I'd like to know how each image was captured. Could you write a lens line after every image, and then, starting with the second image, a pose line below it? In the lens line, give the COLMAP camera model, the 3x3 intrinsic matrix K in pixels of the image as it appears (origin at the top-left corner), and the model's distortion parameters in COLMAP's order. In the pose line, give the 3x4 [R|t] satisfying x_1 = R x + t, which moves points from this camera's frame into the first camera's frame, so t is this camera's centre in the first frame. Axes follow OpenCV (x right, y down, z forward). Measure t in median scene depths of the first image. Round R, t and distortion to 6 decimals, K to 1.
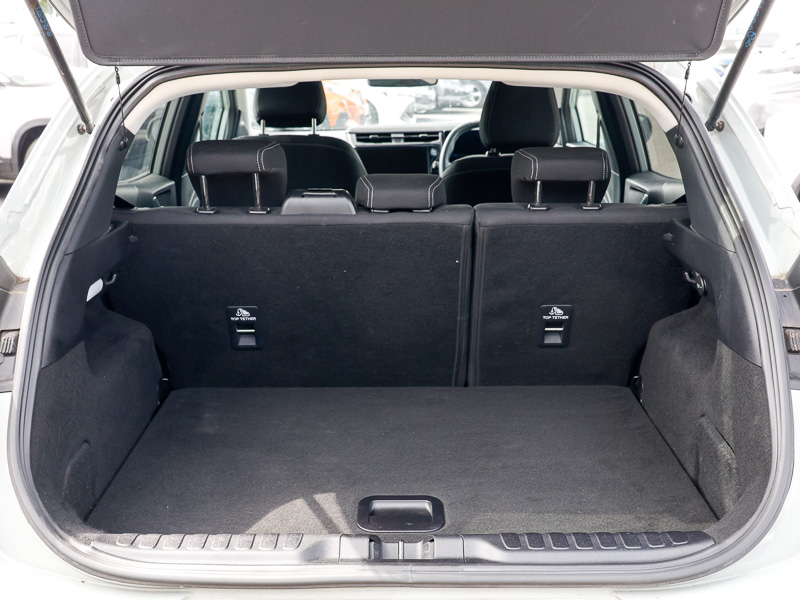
lens RADIAL K [[912.0, 0, 400.0], [0, 912.0, 300.0], [0, 0, 1]] dist [0.001551, -0.002180]
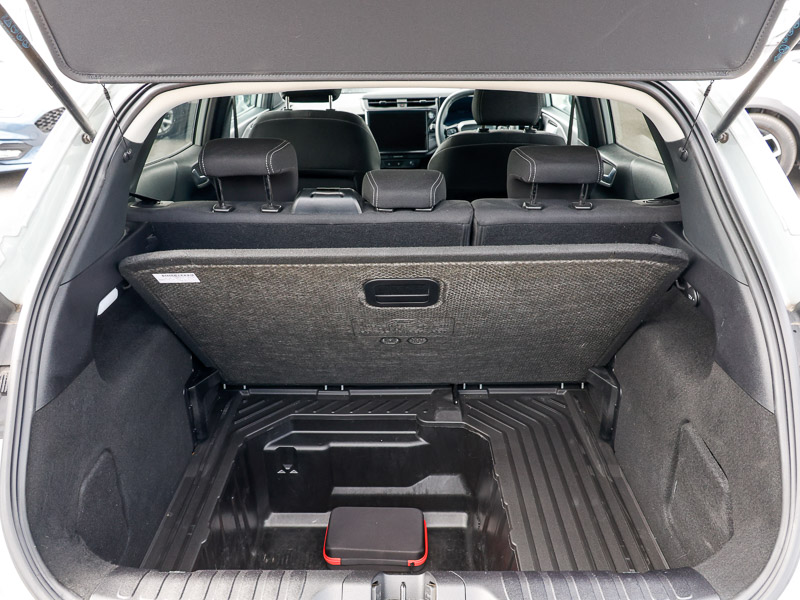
lens RADIAL K [[617.0, 0, 400.0], [0, 617.0, 300.0], [0, 0, 1]] dist [0.000239, -0.000628]
pose [[0.999978, 0.004911, -0.004405, -0.000221], [-0.004103, 0.985821, 0.167753, -0.114846], [0.005166, -0.167731, 0.985819, 0.272571]]
